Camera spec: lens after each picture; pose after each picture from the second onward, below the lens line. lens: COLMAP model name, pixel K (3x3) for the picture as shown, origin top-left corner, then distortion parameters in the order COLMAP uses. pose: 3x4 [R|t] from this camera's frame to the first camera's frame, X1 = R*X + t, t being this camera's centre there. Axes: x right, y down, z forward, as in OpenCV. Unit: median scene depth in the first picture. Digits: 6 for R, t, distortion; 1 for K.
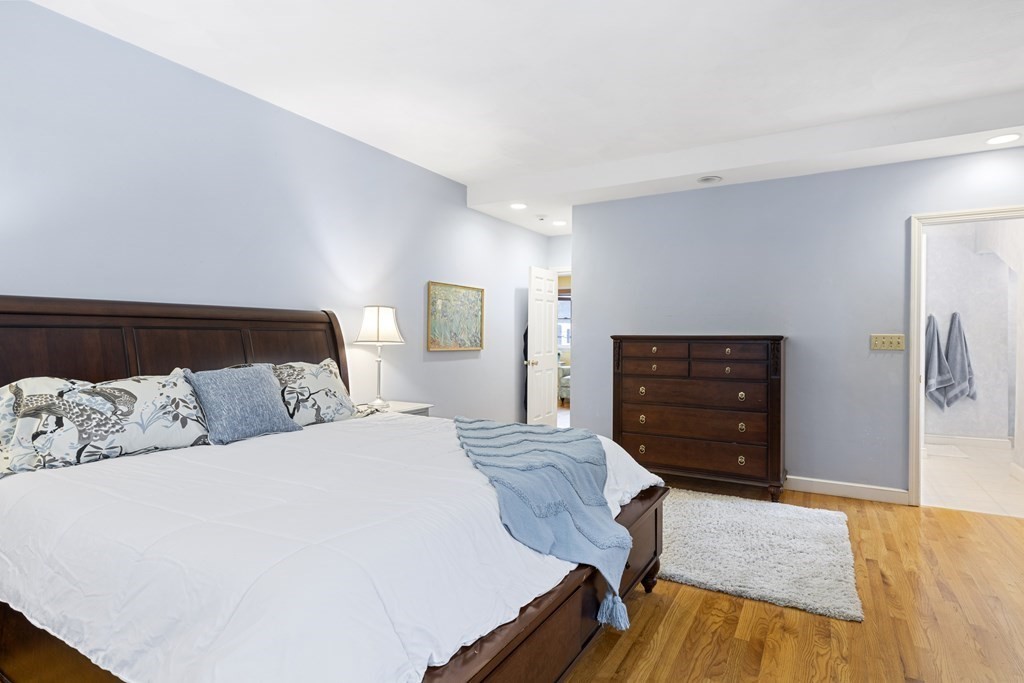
lens RADIAL K [[542.9, 0, 509.5], [0, 542.9, 342.3], [0, 0, 1]] dist [0.007813, 0.001248]
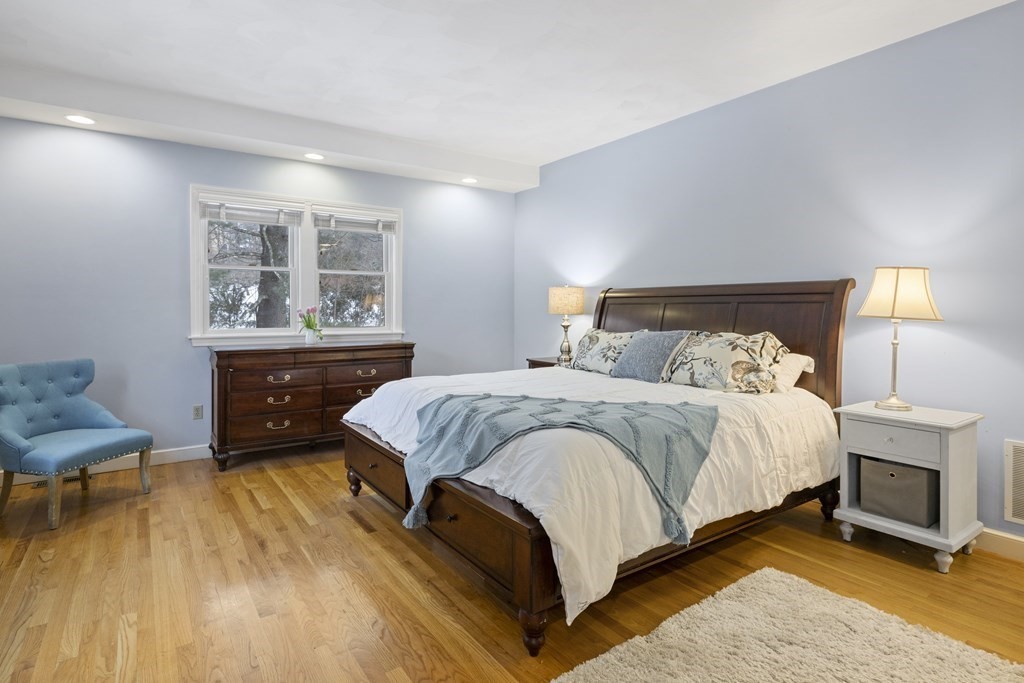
lens RADIAL K [[542.9, 0, 520.4], [0, 542.9, 307.8], [0, 0, 1]] dist [0.007813, 0.001248]
pose [[-0.416158, -0.001320, -0.909291, 0.733680], [-0.010268, 0.999942, 0.003248, -0.012790], [0.909234, 0.010688, -0.416147, 1.007035]]
